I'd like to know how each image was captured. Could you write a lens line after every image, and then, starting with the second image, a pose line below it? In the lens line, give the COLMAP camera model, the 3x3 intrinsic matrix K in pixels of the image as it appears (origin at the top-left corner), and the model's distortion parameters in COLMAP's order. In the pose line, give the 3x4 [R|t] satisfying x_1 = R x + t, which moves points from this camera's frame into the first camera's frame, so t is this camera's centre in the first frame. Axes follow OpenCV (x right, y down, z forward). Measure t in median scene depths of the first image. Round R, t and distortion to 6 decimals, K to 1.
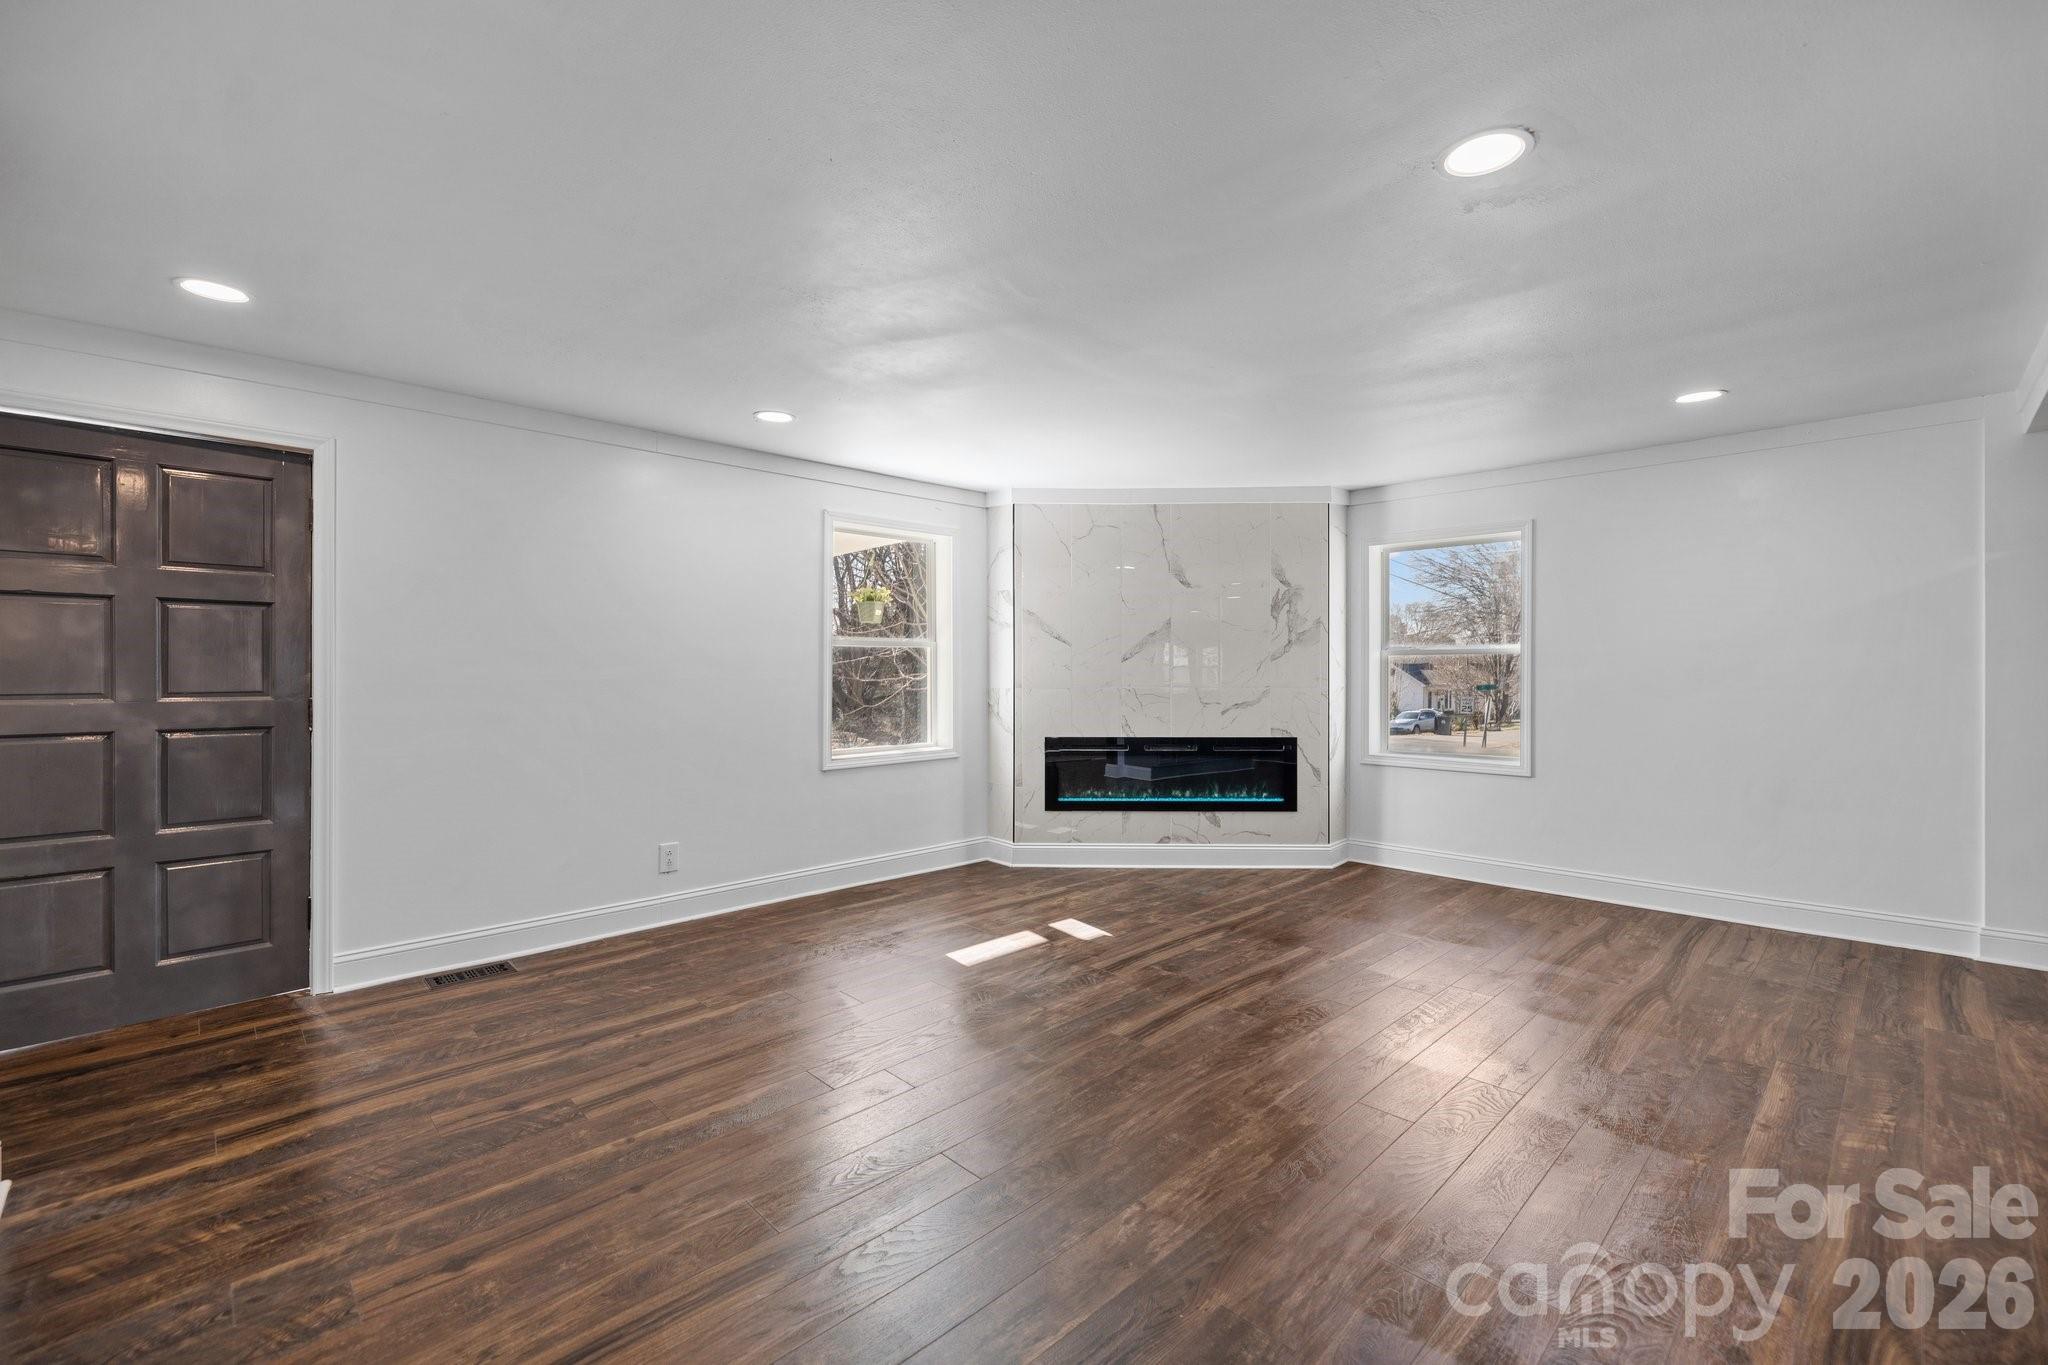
lens RADIAL K [[865.9, 0, 1028.5], [0, 865.9, 669.9], [0, 0, 1]] dist [-0.000225, 0.000252]
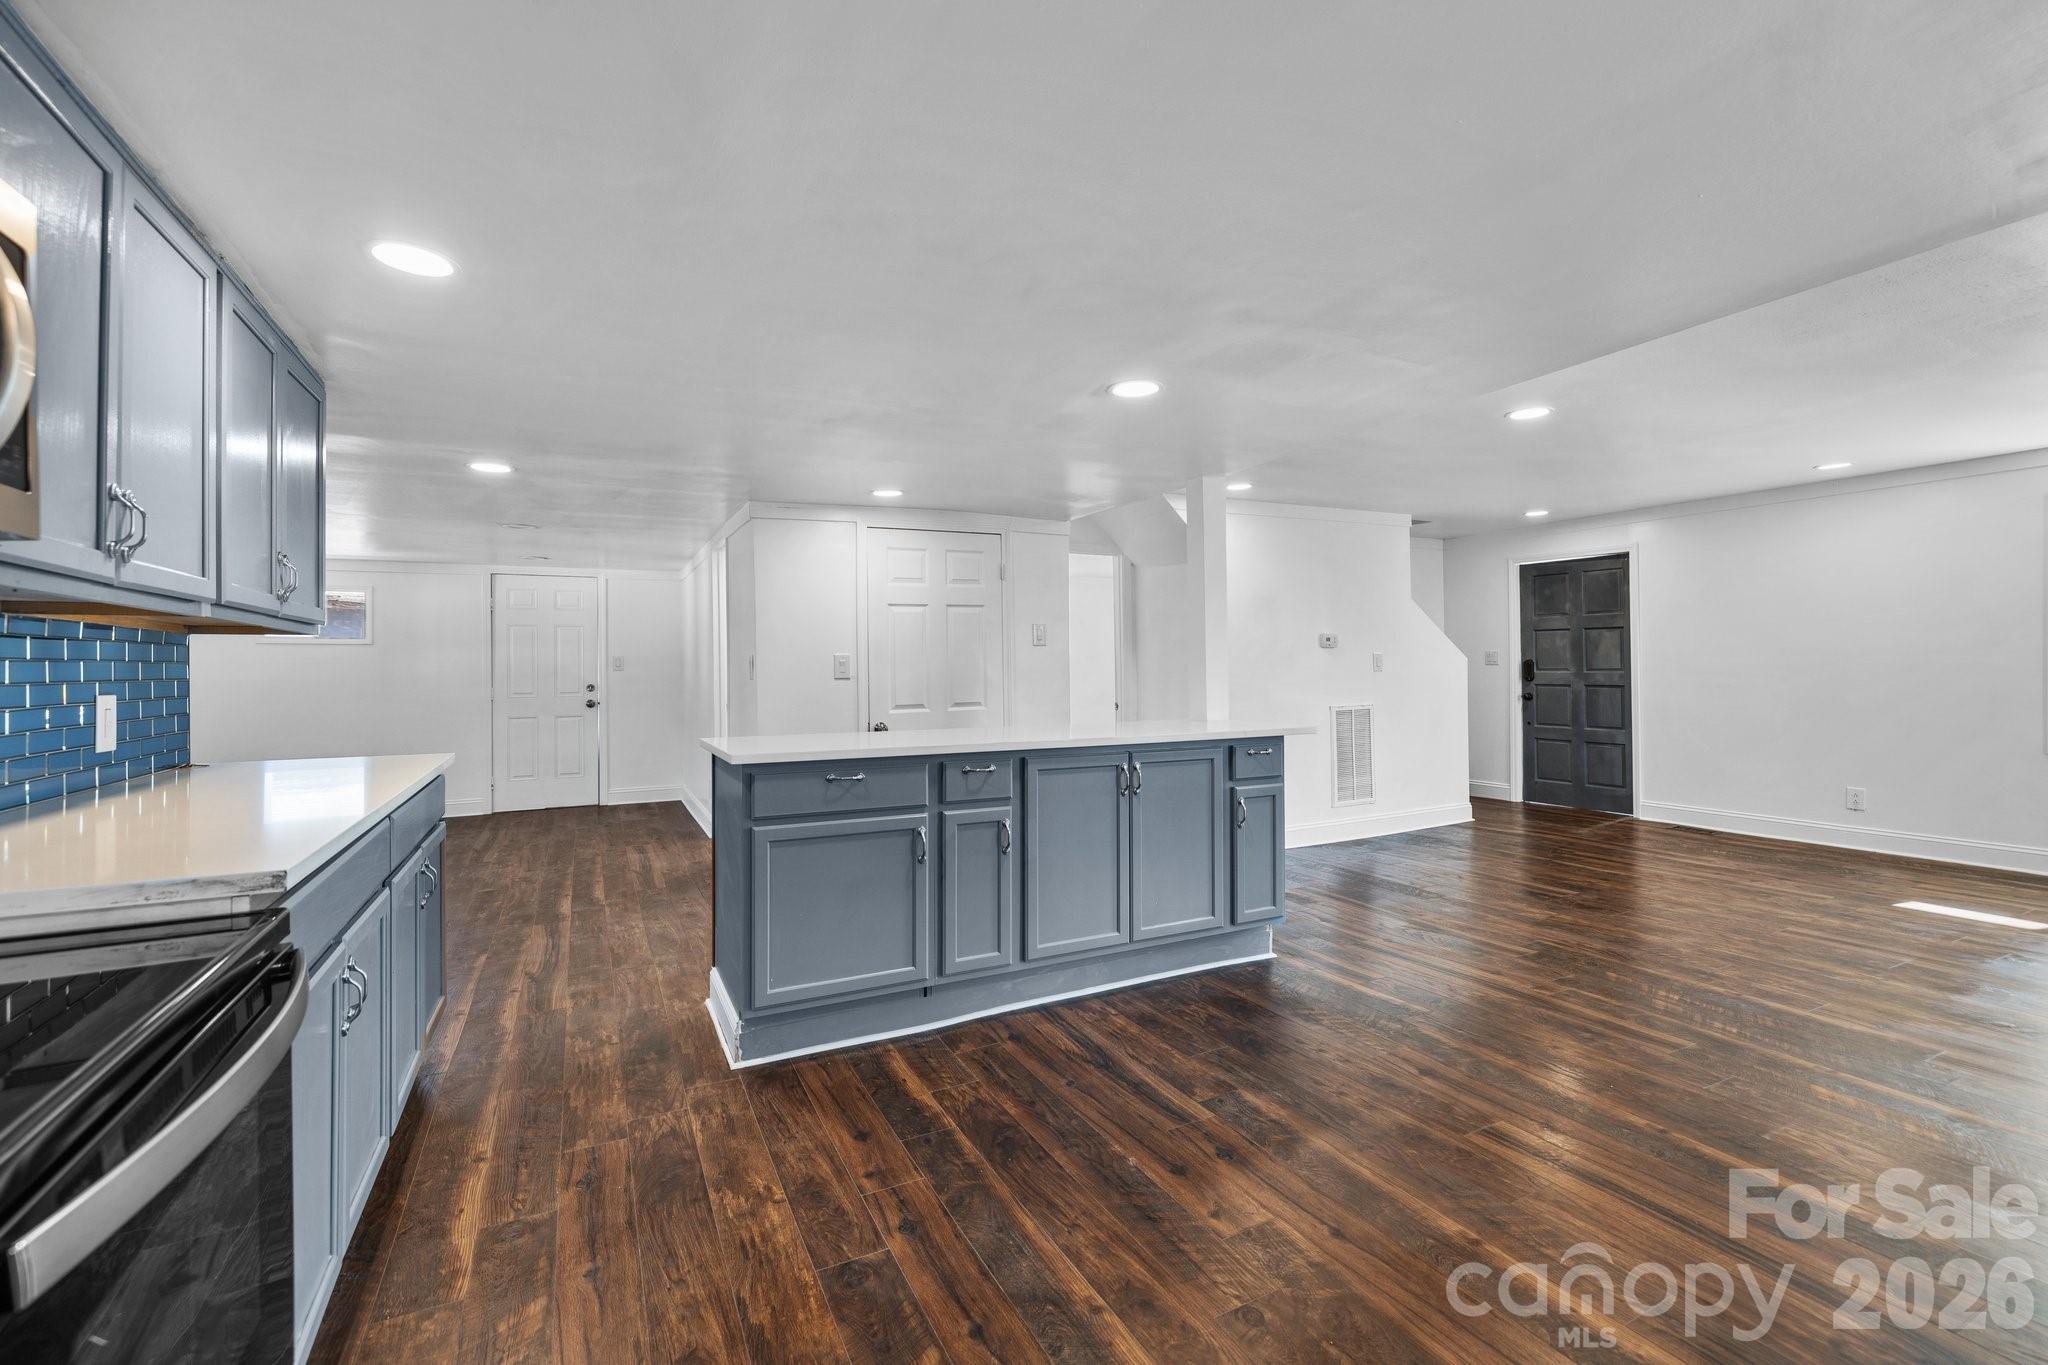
lens RADIAL K [[891.8, 0, 1026.4], [0, 891.8, 666.7], [0, 0, 1]] dist [-0.001125, -0.000205]
pose [[-0.300344, 0.005095, -0.953817, 1.262547], [0.012846, 0.999917, 0.001297, -0.001032], [0.953744, -0.011863, -0.300384, 0.208056]]
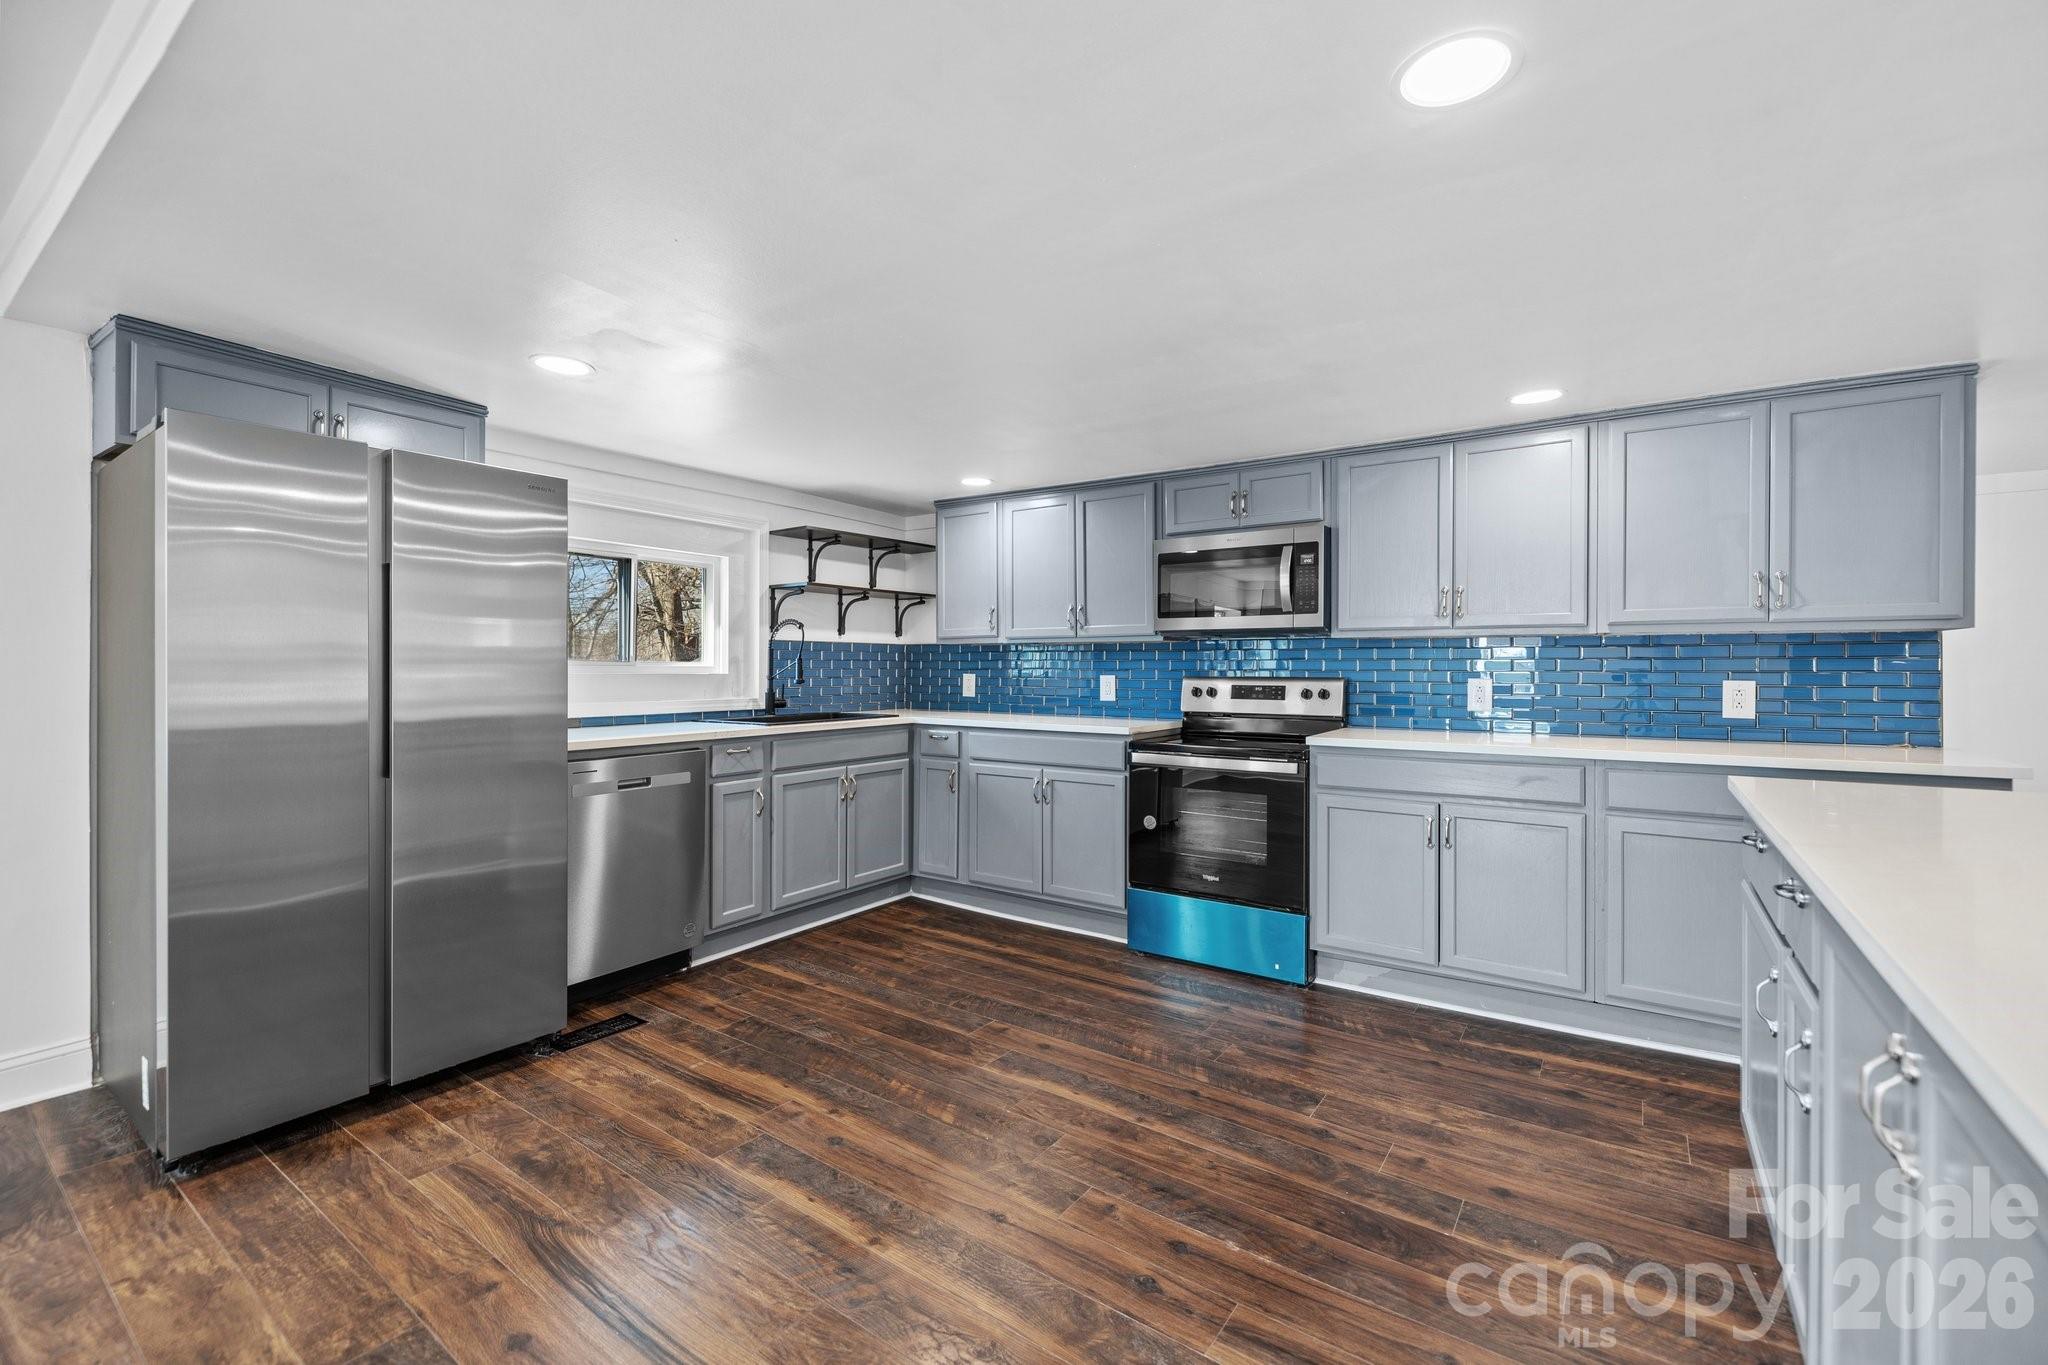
lens RADIAL K [[865.9, 0, 1021.9], [0, 865.9, 666.7], [0, 0, 1]] dist [-0.000225, 0.000252]
pose [[-0.177611, 0.002401, 0.984098, 0.291515], [-0.000378, 0.999997, -0.002508, -0.000269], [-0.984101, -0.000817, -0.177610, 0.292493]]
